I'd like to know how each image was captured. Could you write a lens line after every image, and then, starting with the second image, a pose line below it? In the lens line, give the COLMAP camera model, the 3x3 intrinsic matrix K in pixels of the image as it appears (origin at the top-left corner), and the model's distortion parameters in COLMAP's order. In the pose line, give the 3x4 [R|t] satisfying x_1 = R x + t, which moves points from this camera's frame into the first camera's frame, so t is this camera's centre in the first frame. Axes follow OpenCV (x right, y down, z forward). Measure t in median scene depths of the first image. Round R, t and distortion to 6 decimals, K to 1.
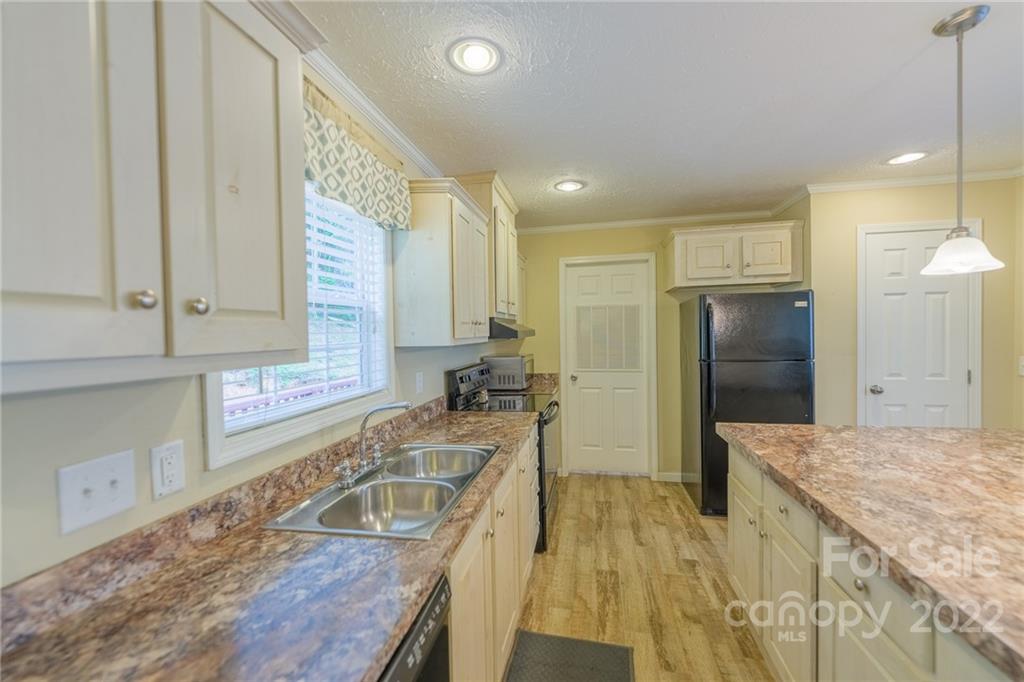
lens RADIAL K [[413.7, 0, 507.7], [0, 413.7, 341.2], [0, 0, 1]] dist [0.000475, 0.000062]
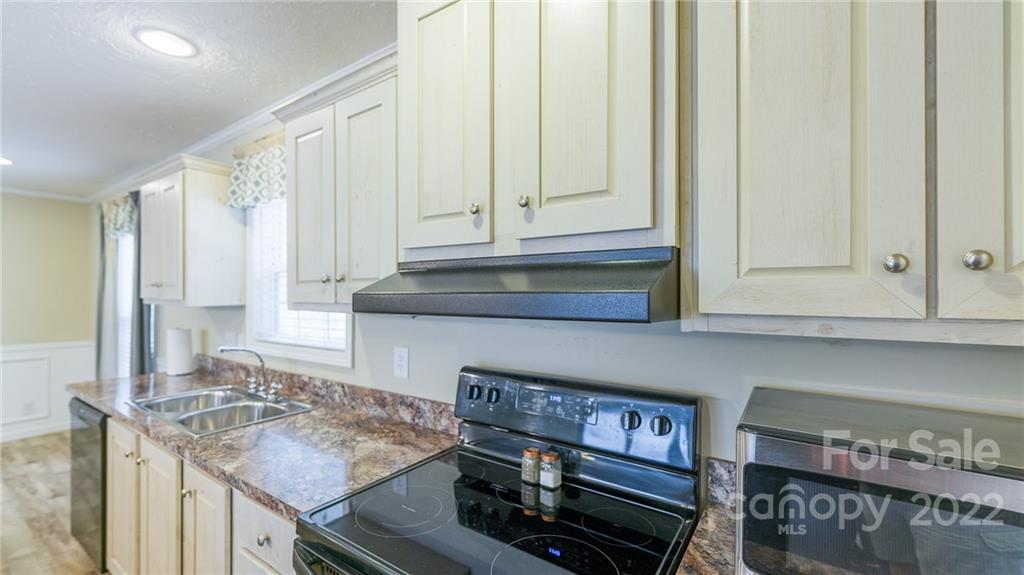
lens RADIAL K [[416.1, 0, 508.0], [0, 416.1, 291.1], [0, 0, 1]] dist [0.002309, 0.000248]
pose [[-0.379918, 0.014746, -0.924903, 0.458238], [-0.014582, 0.999653, 0.021928, -0.051149], [0.924905, 0.021817, -0.379571, 1.704113]]
